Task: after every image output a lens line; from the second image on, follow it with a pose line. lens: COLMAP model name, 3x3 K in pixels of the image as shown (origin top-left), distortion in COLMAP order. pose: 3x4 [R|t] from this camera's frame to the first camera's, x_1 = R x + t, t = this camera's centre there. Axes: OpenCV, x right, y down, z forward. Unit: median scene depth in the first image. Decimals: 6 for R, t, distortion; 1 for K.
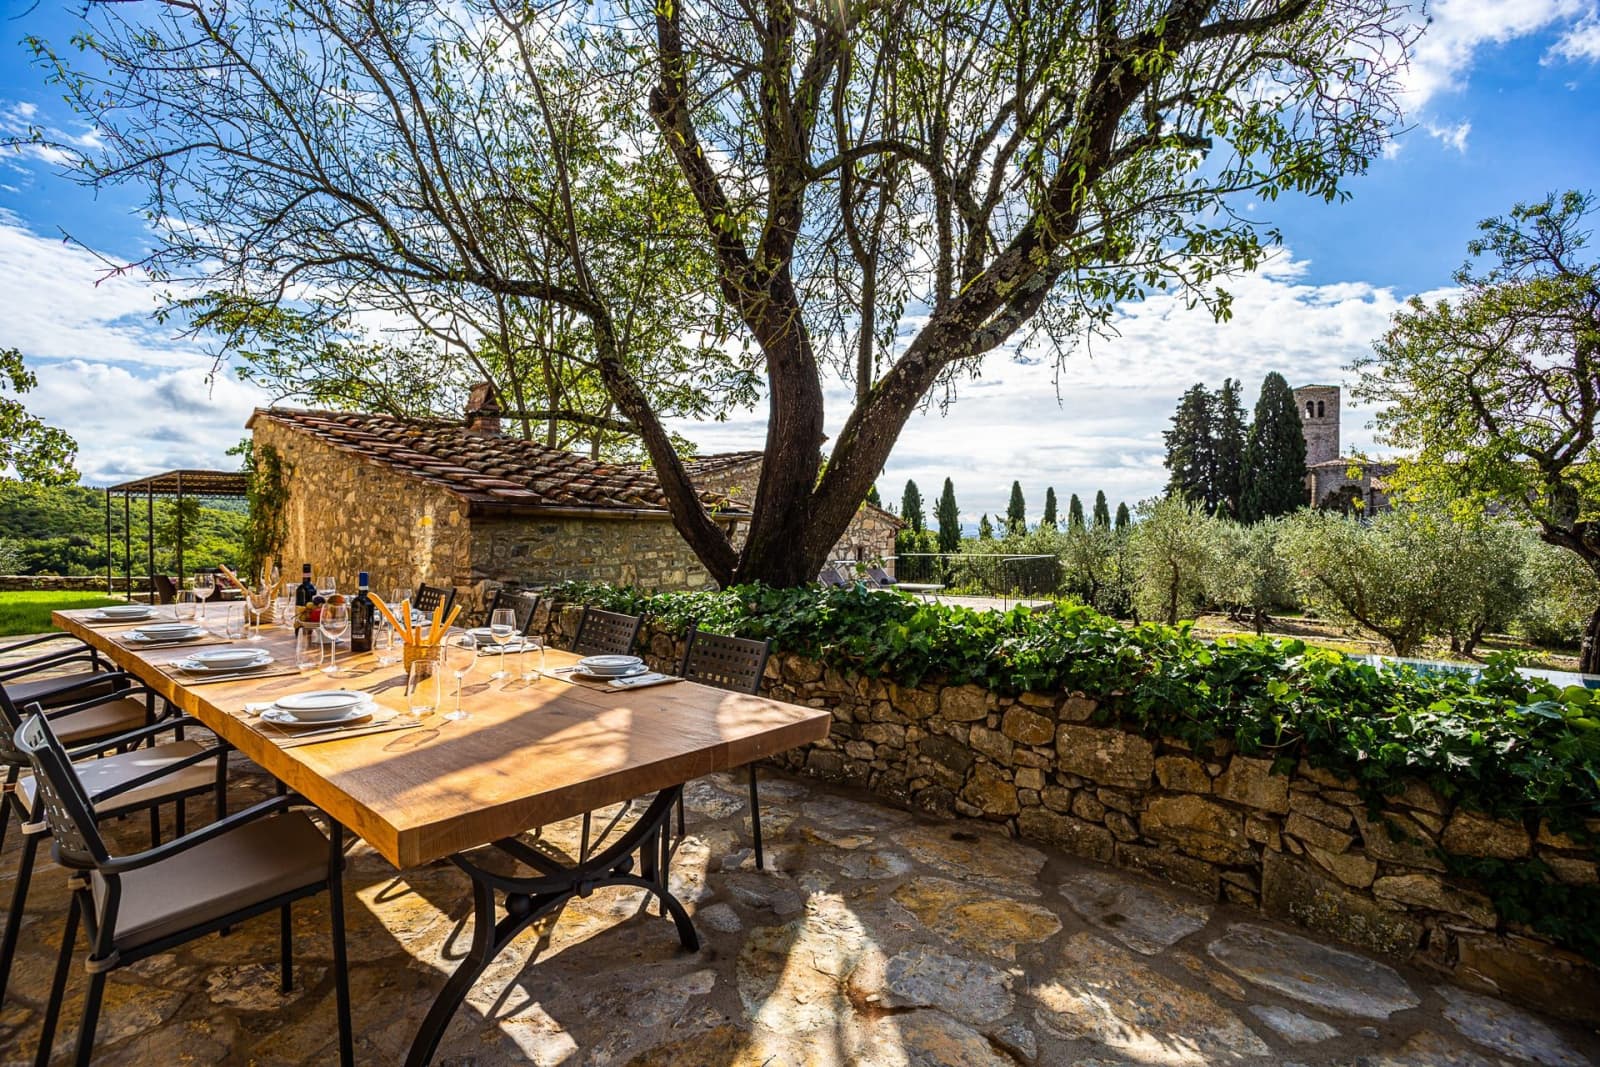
lens RADIAL K [[786.9, 0, 811.8], [0, 786.9, 522.9], [0, 0, 1]] dist [0.020726, 0.002038]
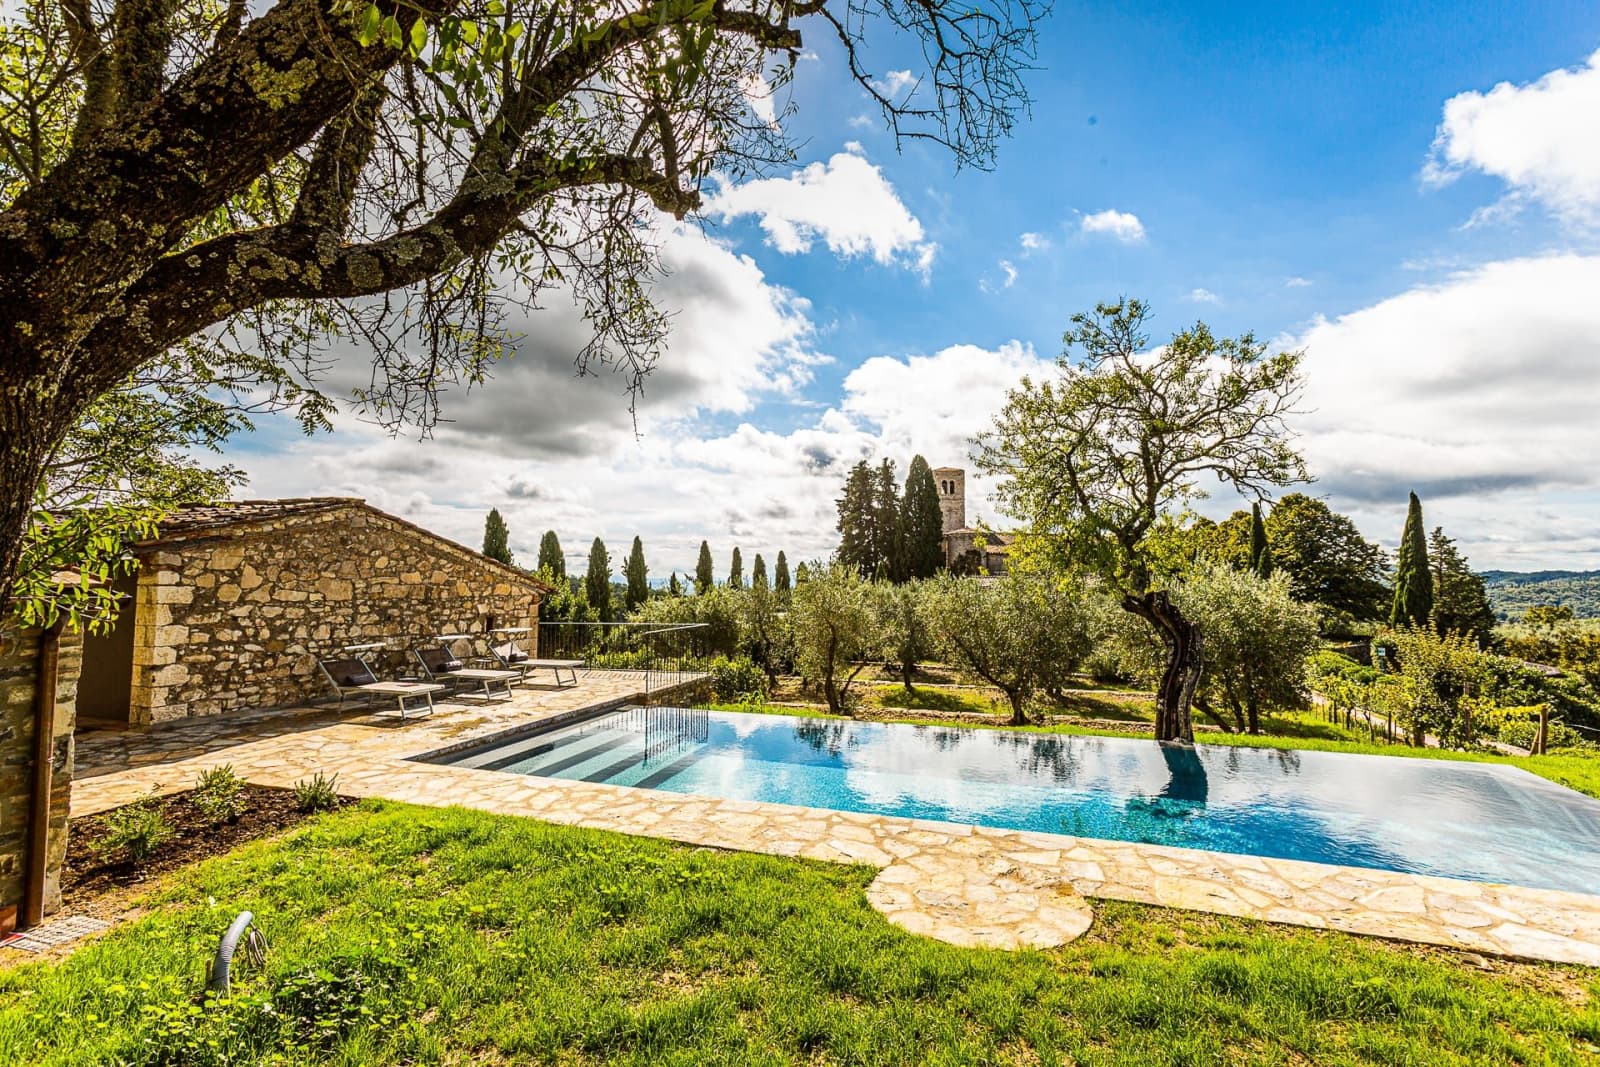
lens RADIAL K [[712.5, 0, 807.3], [0, 712.5, 529.2], [0, 0, 1]] dist [-0.012241, 0.005655]
pose [[0.932785, 0.026871, 0.359429, 0.086475], [-0.003256, 0.997805, -0.066146, -0.011289], [-0.360418, 0.060530, 0.930825, 0.134565]]
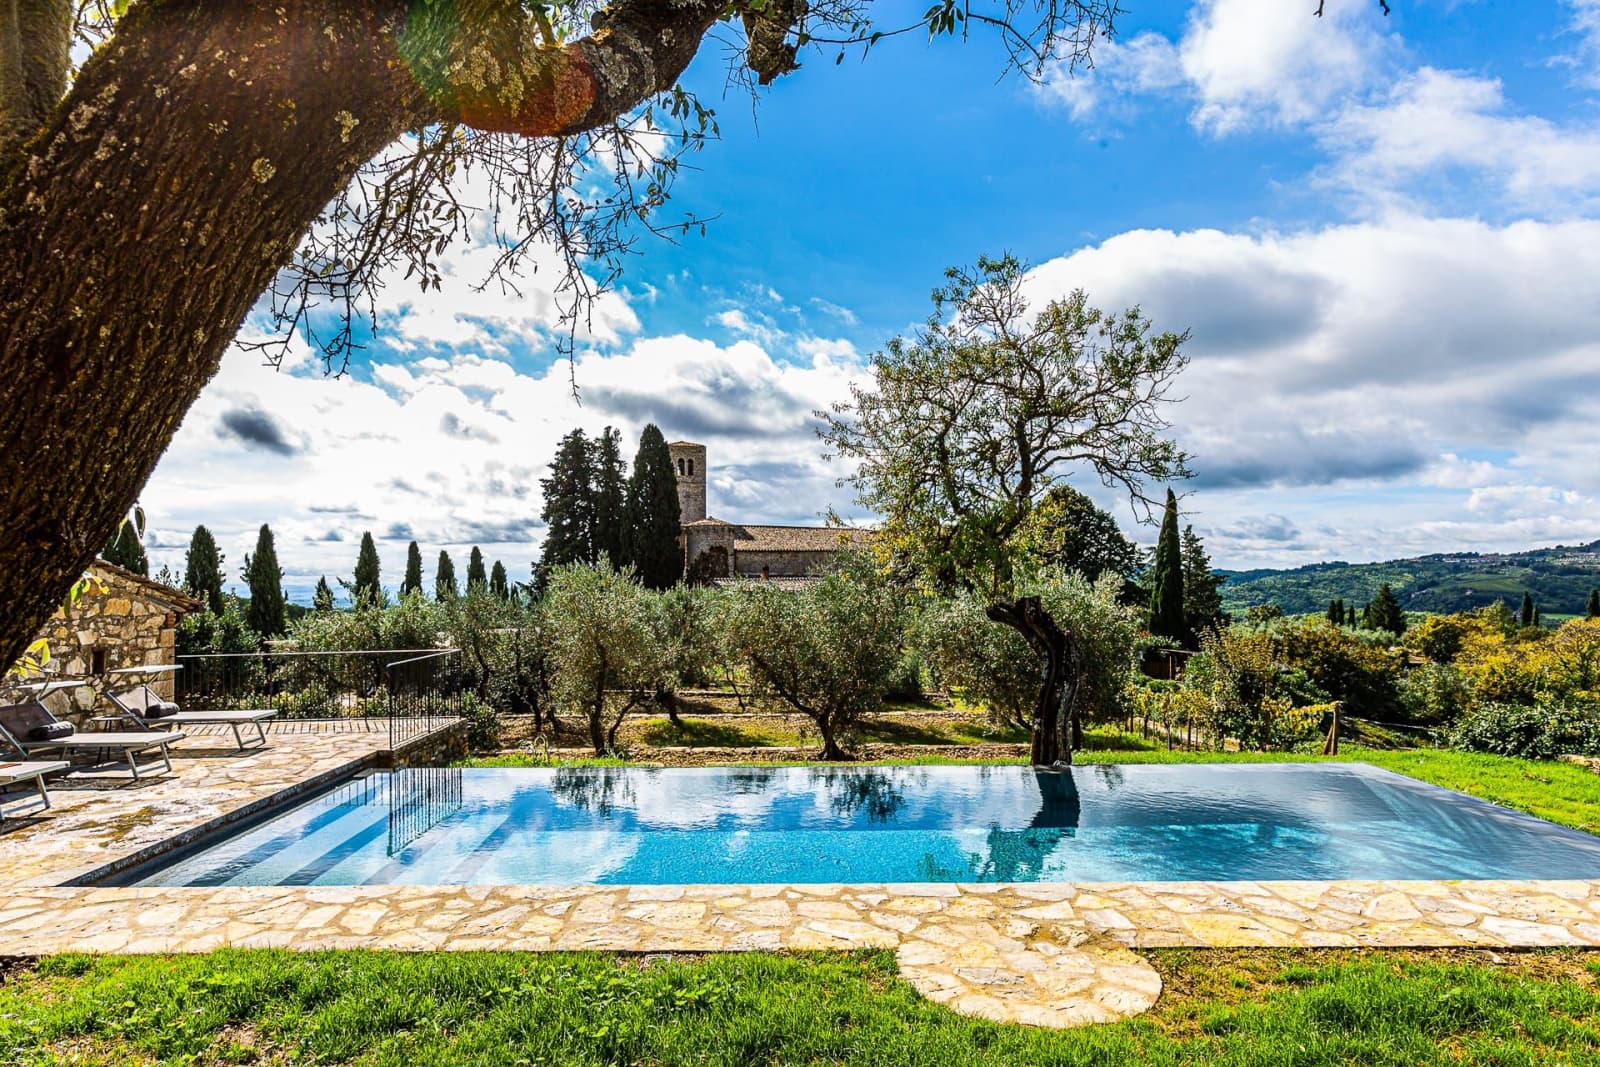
lens RADIAL K [[904.2, 0, 776.1], [0, 904.2, 564.1], [0, 0, 1]] dist [-0.009313, 0.006035]
pose [[0.767353, 0.006998, 0.641187, 0.017649], [0.004362, 0.999860, -0.016134, -0.013428], [-0.641210, 0.015177, 0.767215, 0.186601]]
